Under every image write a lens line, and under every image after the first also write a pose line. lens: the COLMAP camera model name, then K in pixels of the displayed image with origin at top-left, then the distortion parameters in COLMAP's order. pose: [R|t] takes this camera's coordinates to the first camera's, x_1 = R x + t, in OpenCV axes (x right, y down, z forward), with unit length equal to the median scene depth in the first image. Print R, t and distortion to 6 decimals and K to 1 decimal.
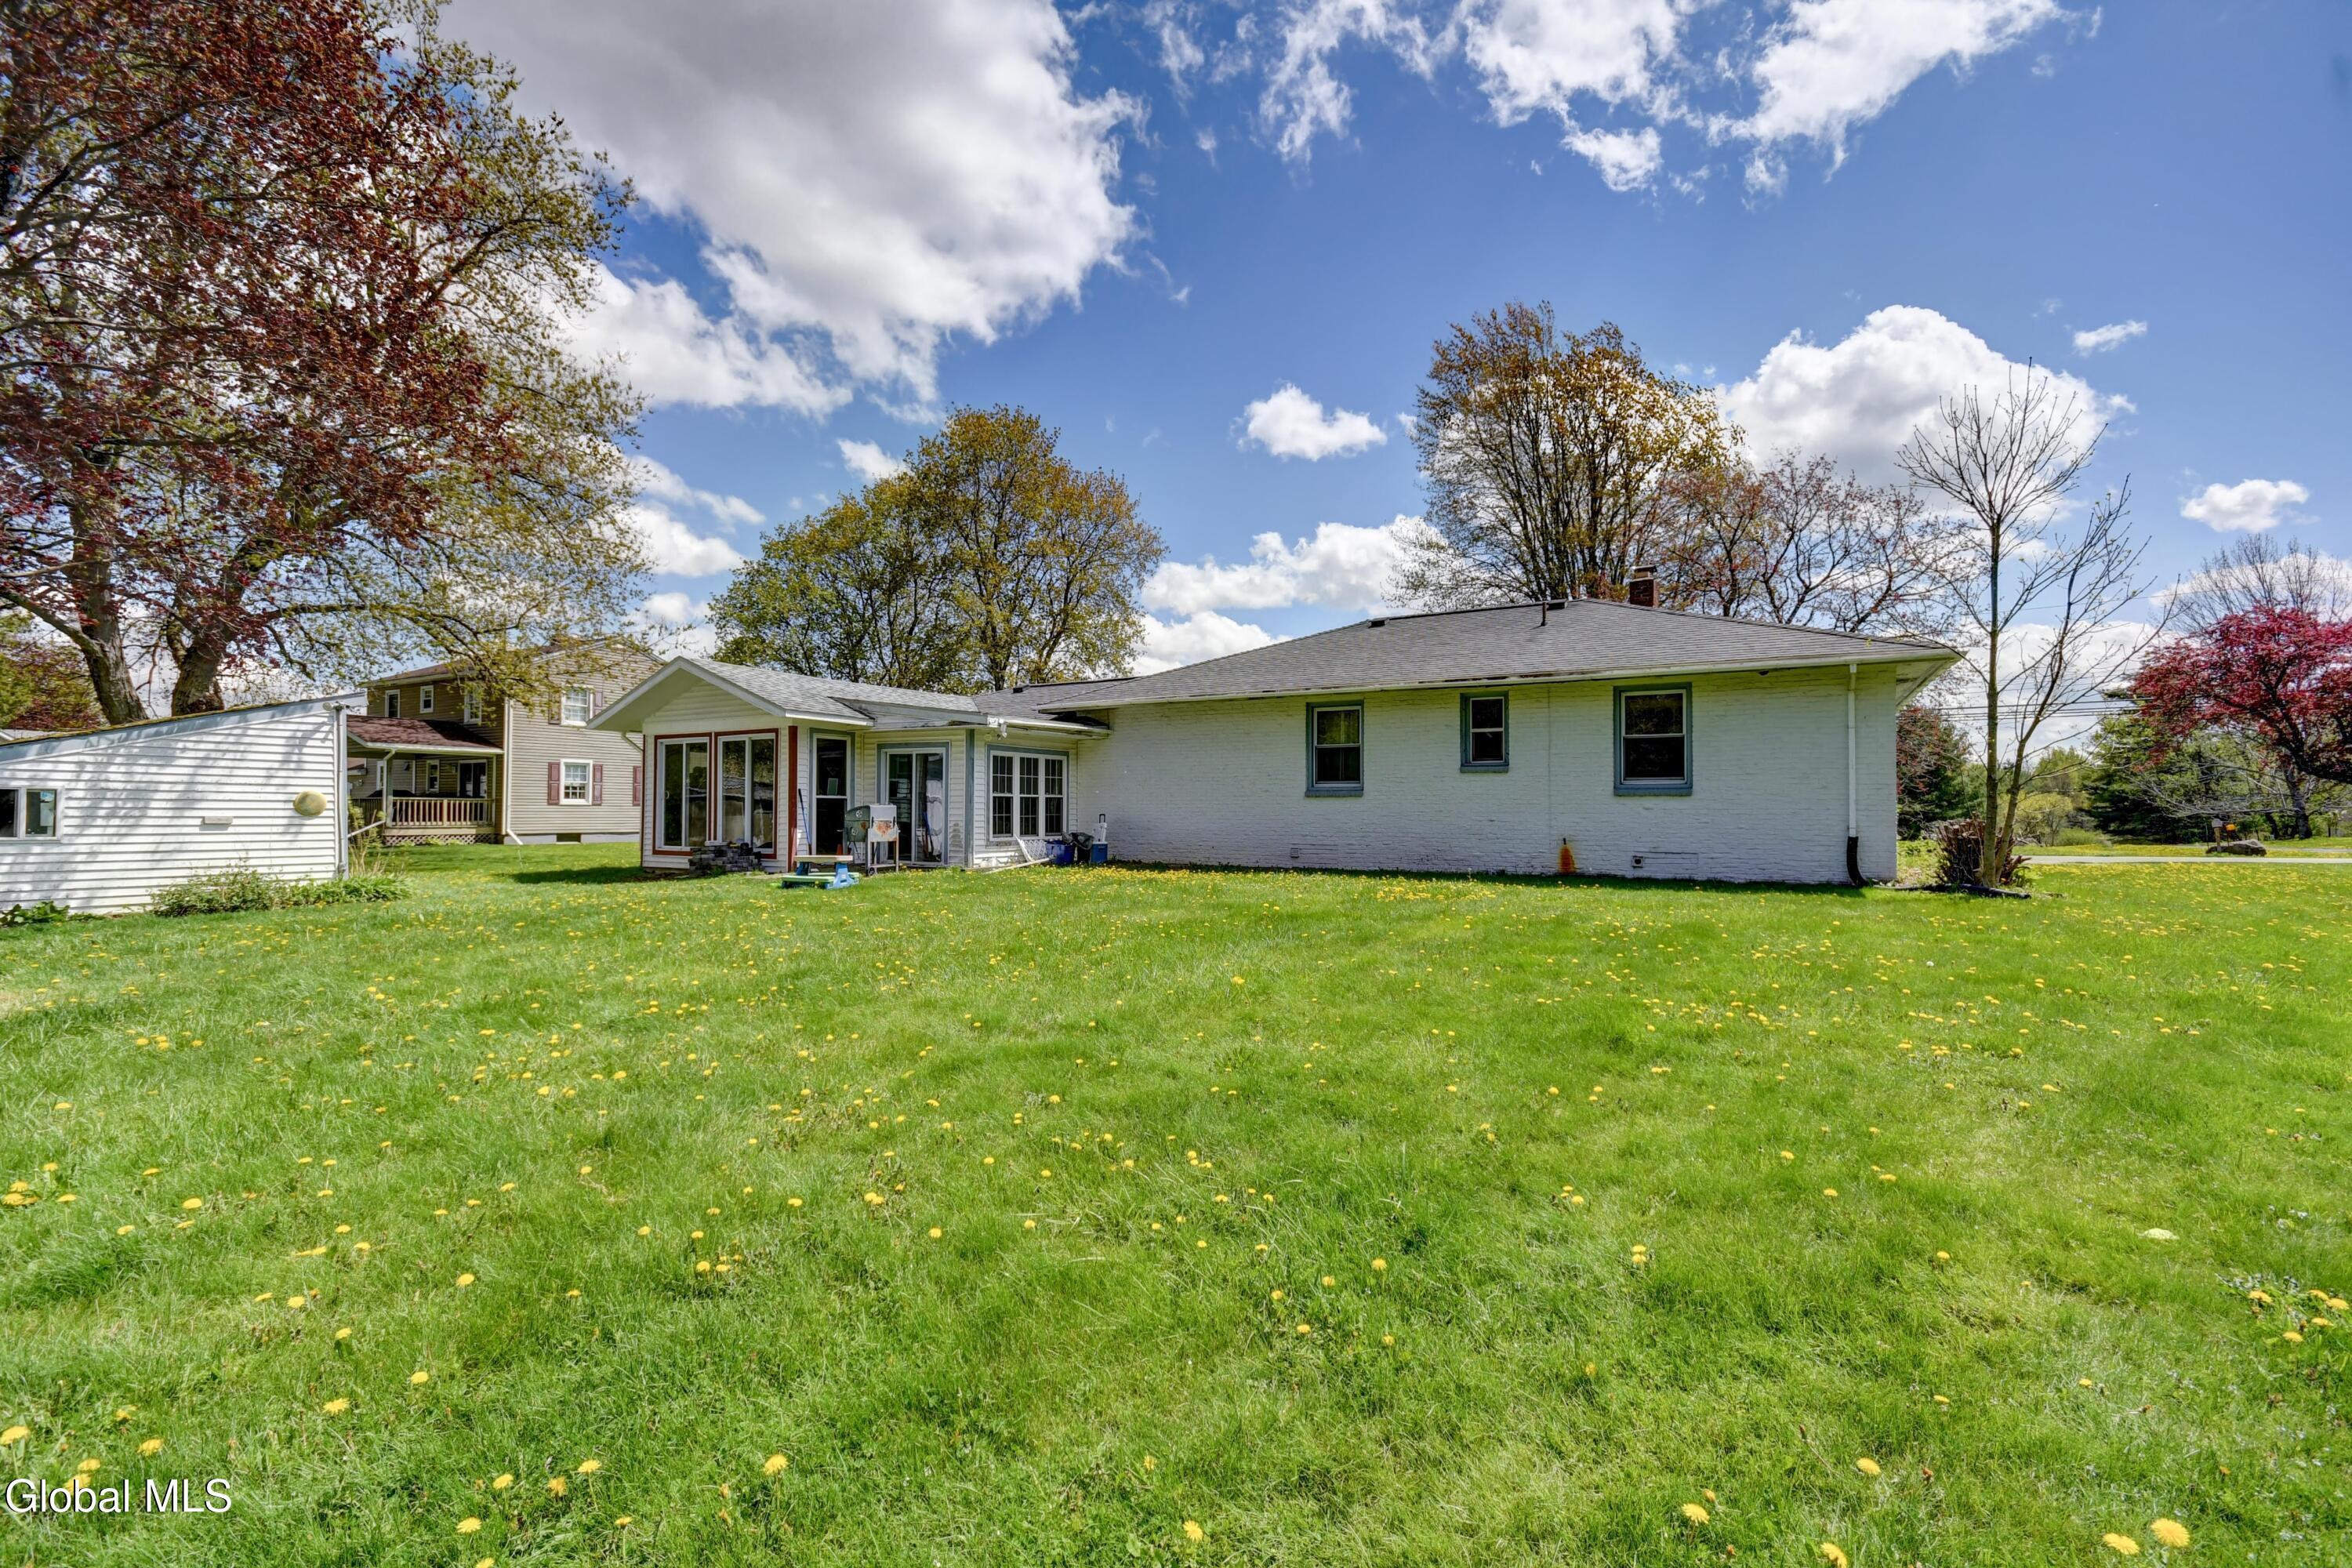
lens RADIAL K [[1038.6, 0, 1148.2], [0, 1038.6, 795.0], [0, 0, 1]] dist [0.001201, -0.000486]
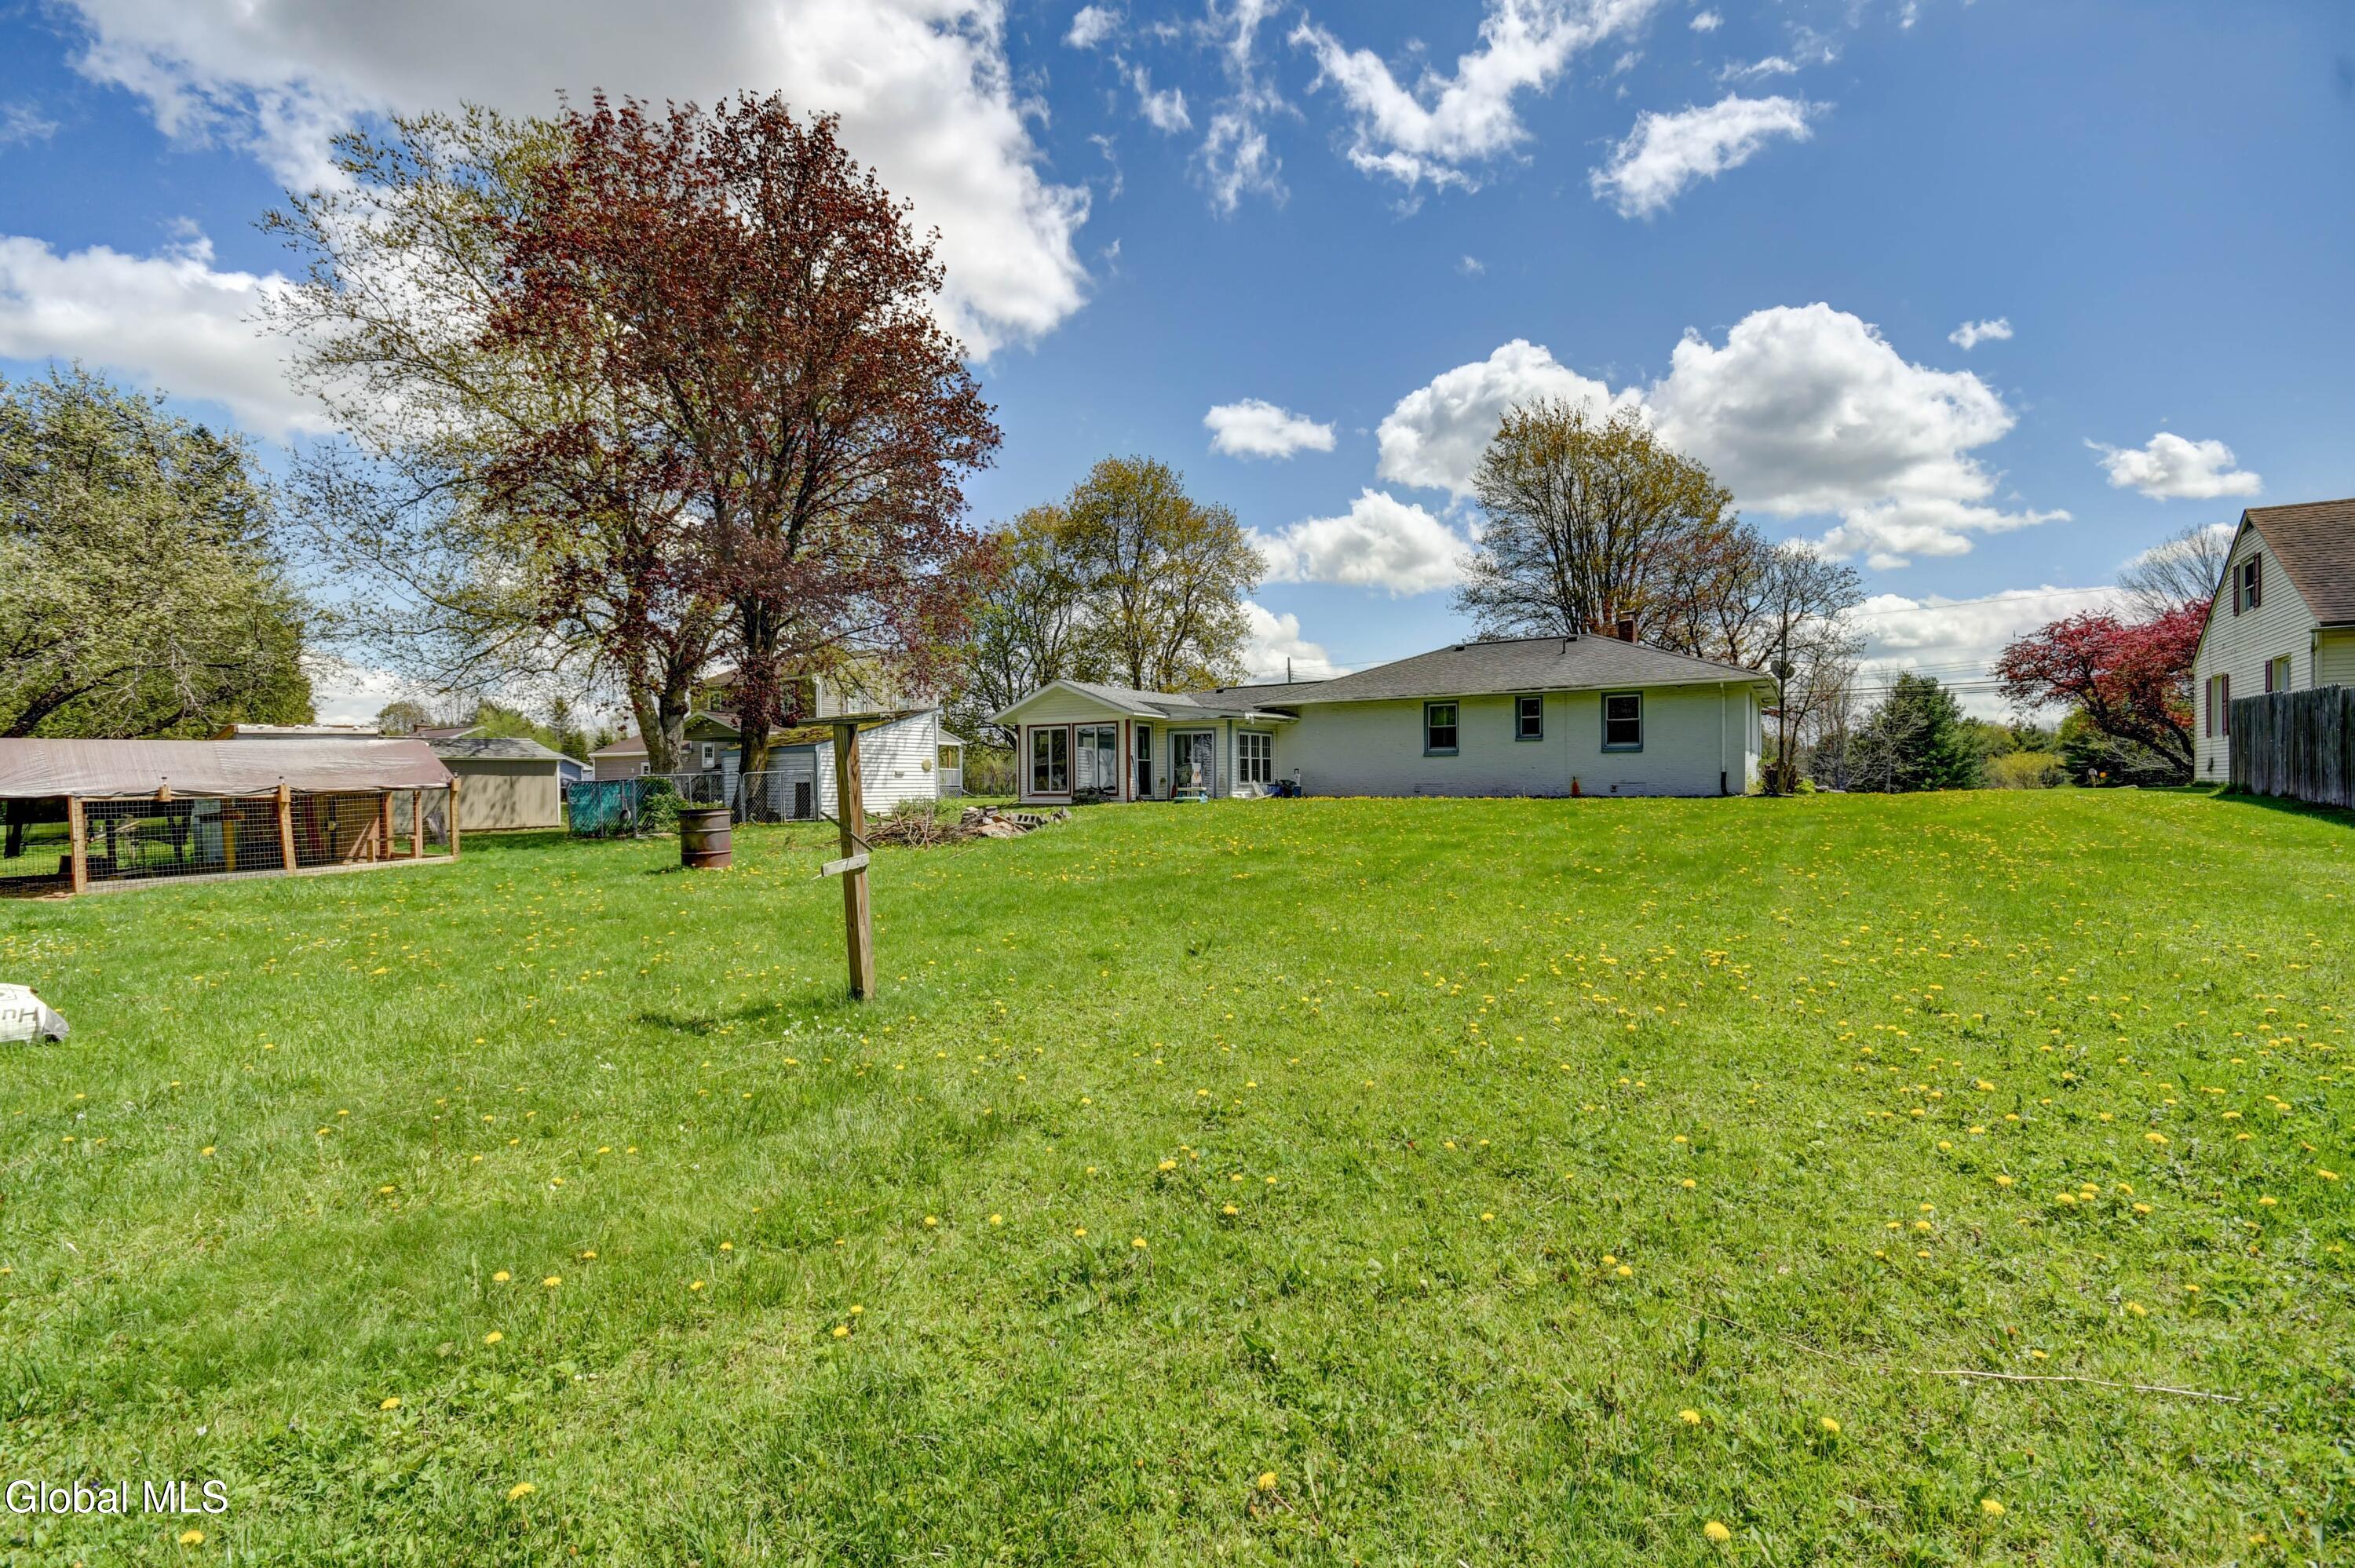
lens RADIAL K [[1056.2, 0, 1181.4], [0, 1056.2, 780.9], [0, 0, 1]] dist [0.080506, -0.000170]
pose [[0.999926, -0.011834, 0.002758, -0.245296], [0.011795, 0.999836, 0.013706, 0.012754], [-0.002920, -0.013672, 0.999902, -0.727136]]
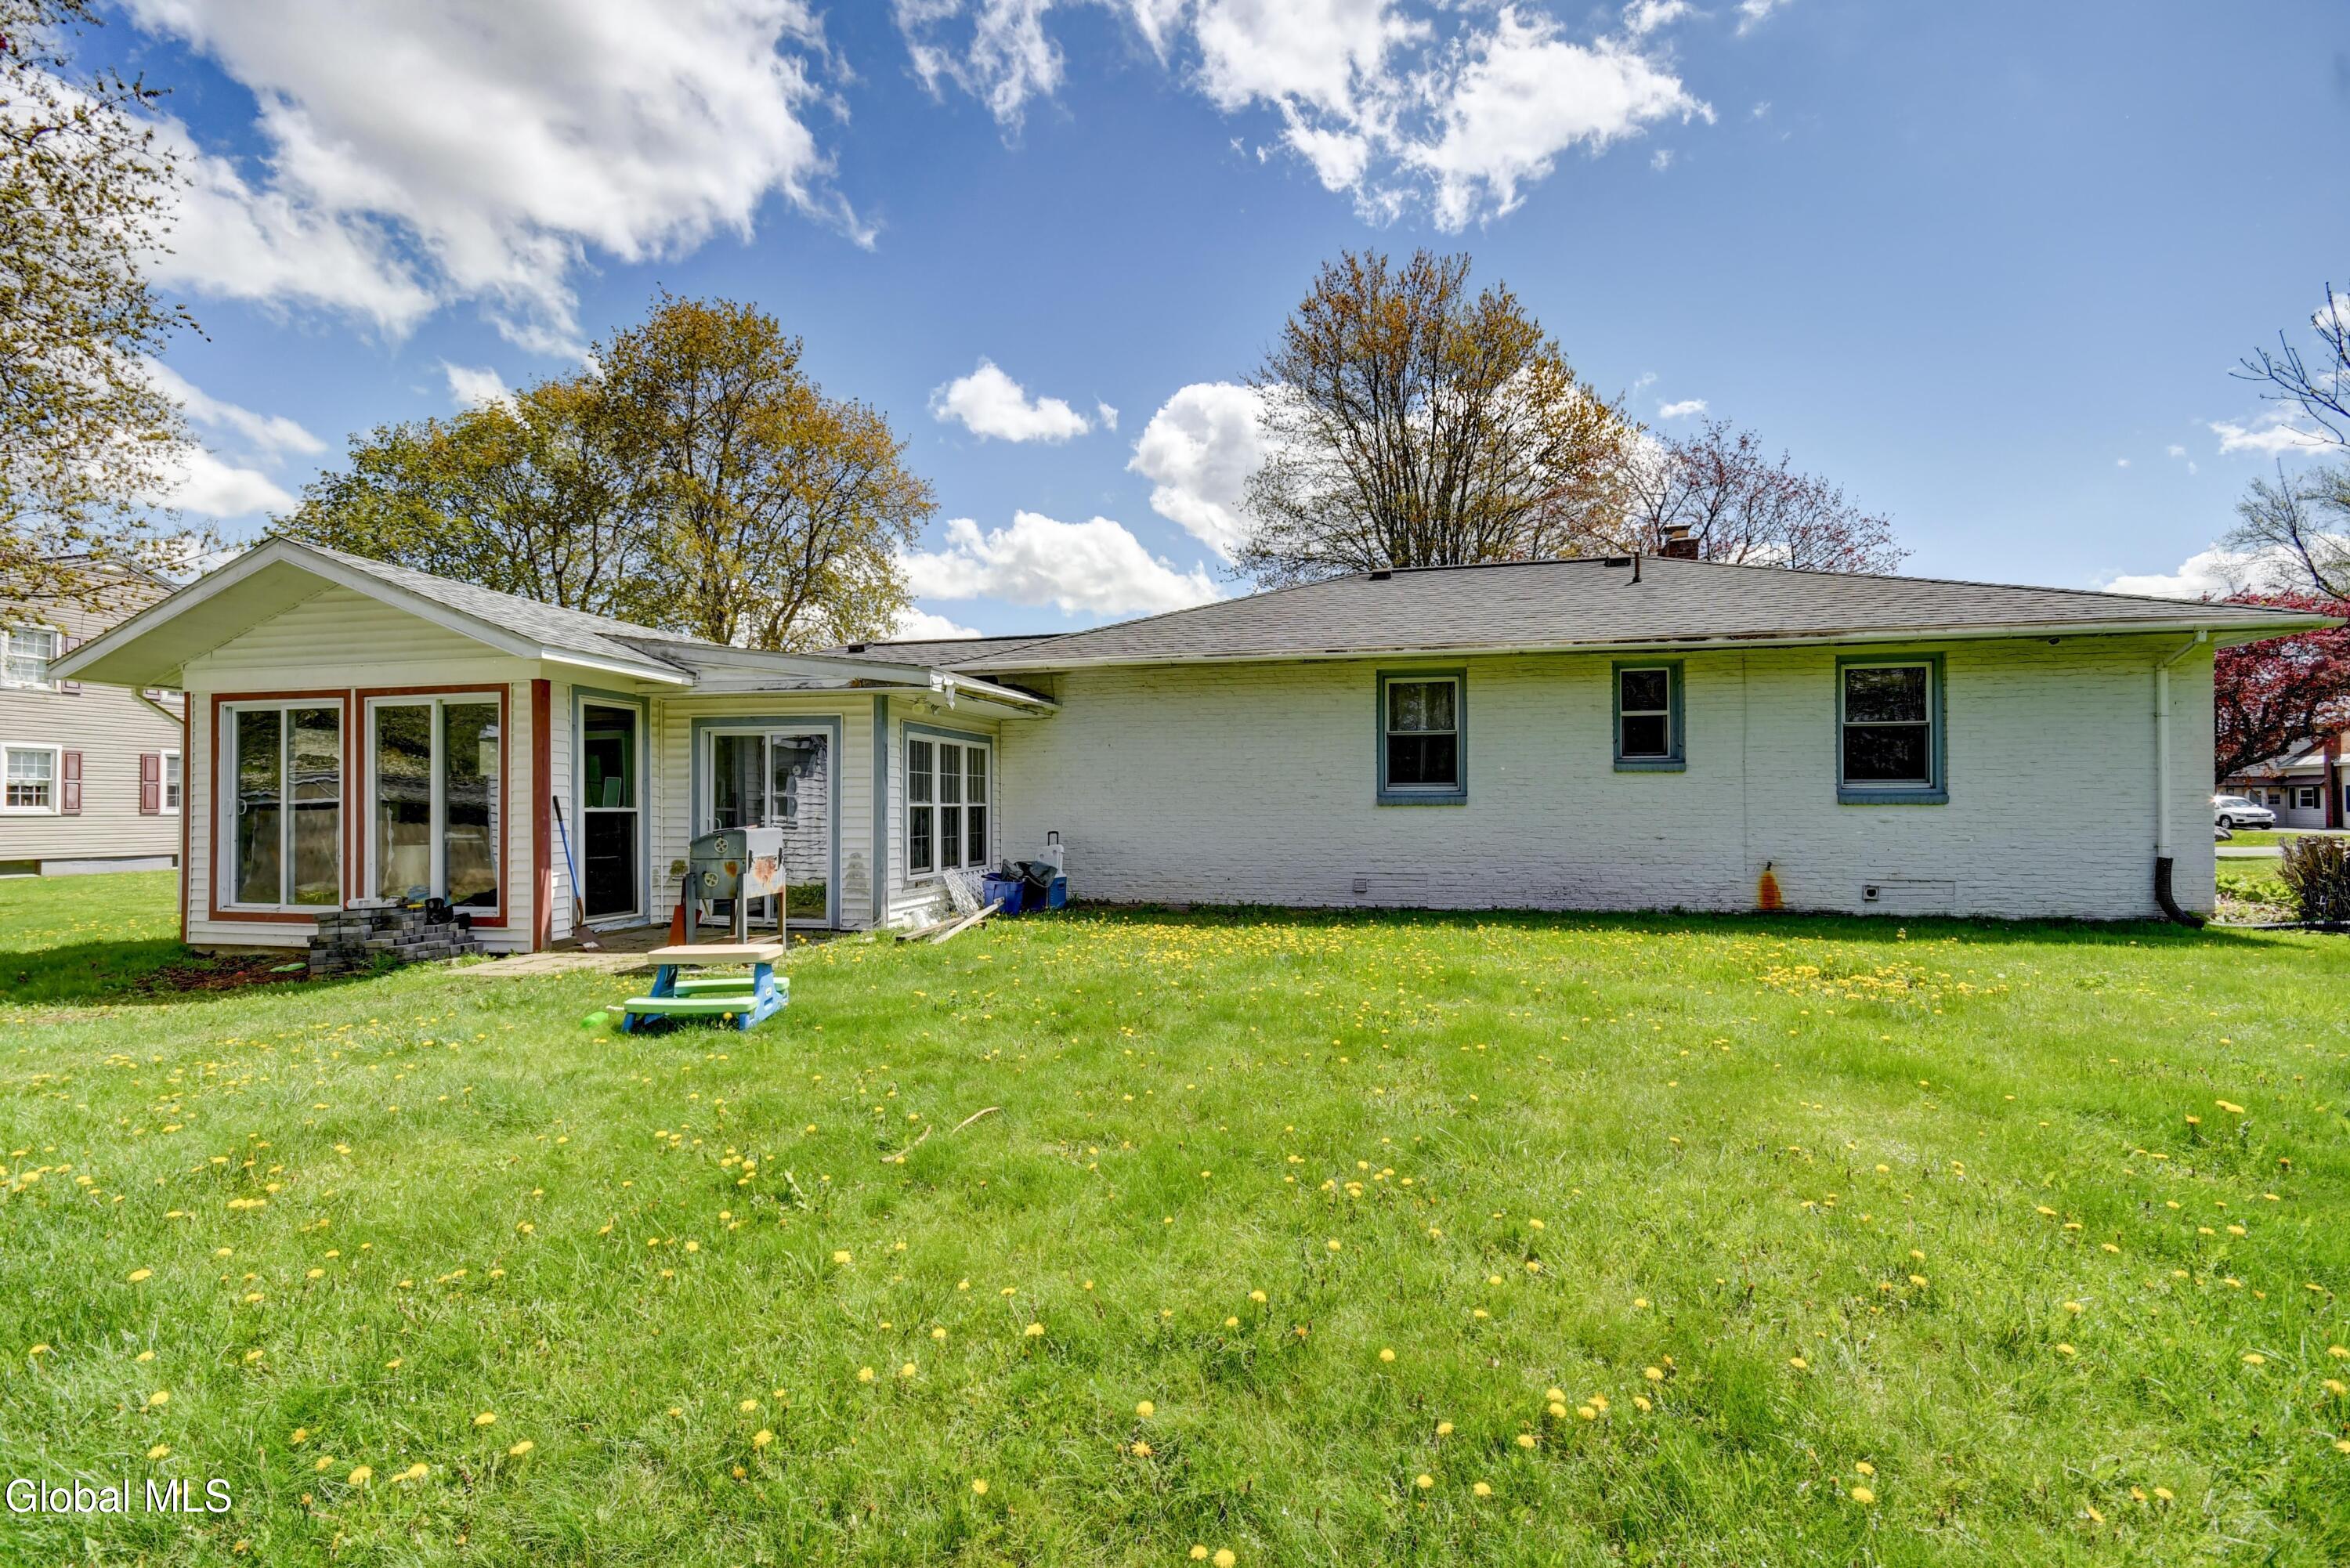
lens RADIAL K [[1055.5, 0, 1163.3], [0, 1055.5, 801.5], [0, 0, 1]] dist [0.011842, -0.000805]
pose [[0.951035, -0.004437, 0.309052, -0.194478], [0.002094, 0.999967, 0.007912, -0.006478], [-0.309076, -0.006877, 0.951012, 0.357056]]
